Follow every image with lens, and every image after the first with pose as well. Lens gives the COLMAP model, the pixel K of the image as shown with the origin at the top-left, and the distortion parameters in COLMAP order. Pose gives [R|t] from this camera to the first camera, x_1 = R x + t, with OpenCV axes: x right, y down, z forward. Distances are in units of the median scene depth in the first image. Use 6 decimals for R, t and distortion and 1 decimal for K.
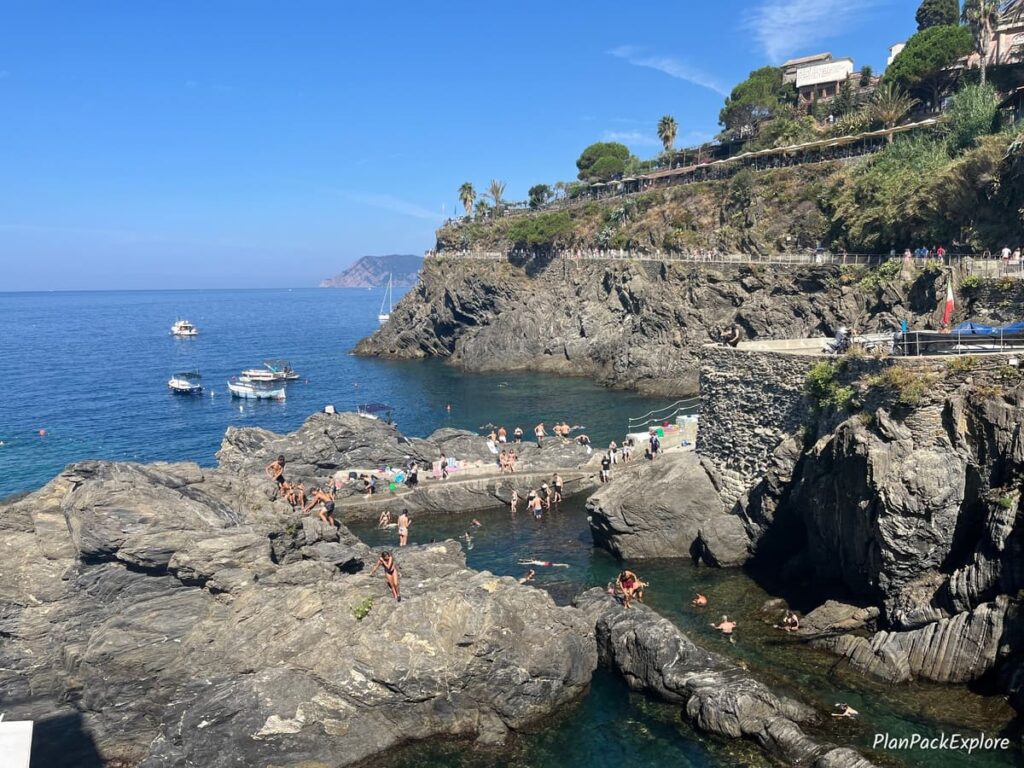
lens RADIAL K [[754.9, 0, 509.2], [0, 754.9, 389.2], [0, 0, 1]] dist [-0.001922, -0.016061]
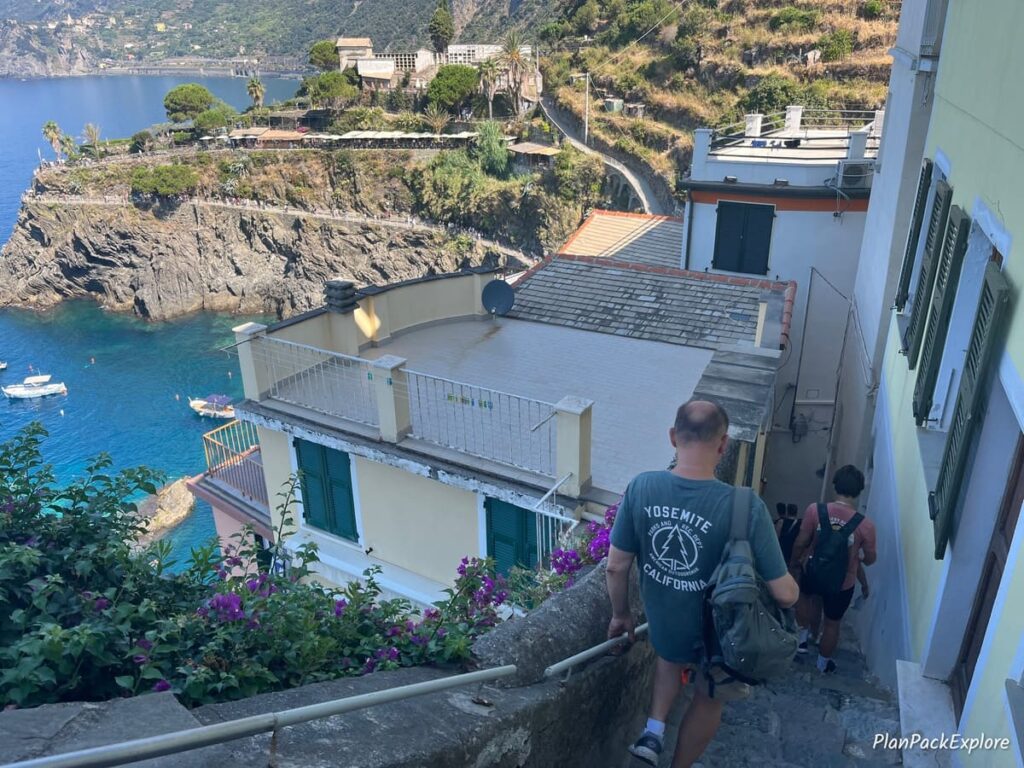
lens RADIAL K [[754.9, 0, 512.2], [0, 754.9, 383.3], [0, 0, 1]] dist [-0.001922, -0.016061]
pose [[0.749720, -0.260778, 0.608207, -0.408526], [0.089398, 0.950567, 0.297372, -0.247632], [-0.655689, -0.168573, 0.735972, -0.314459]]
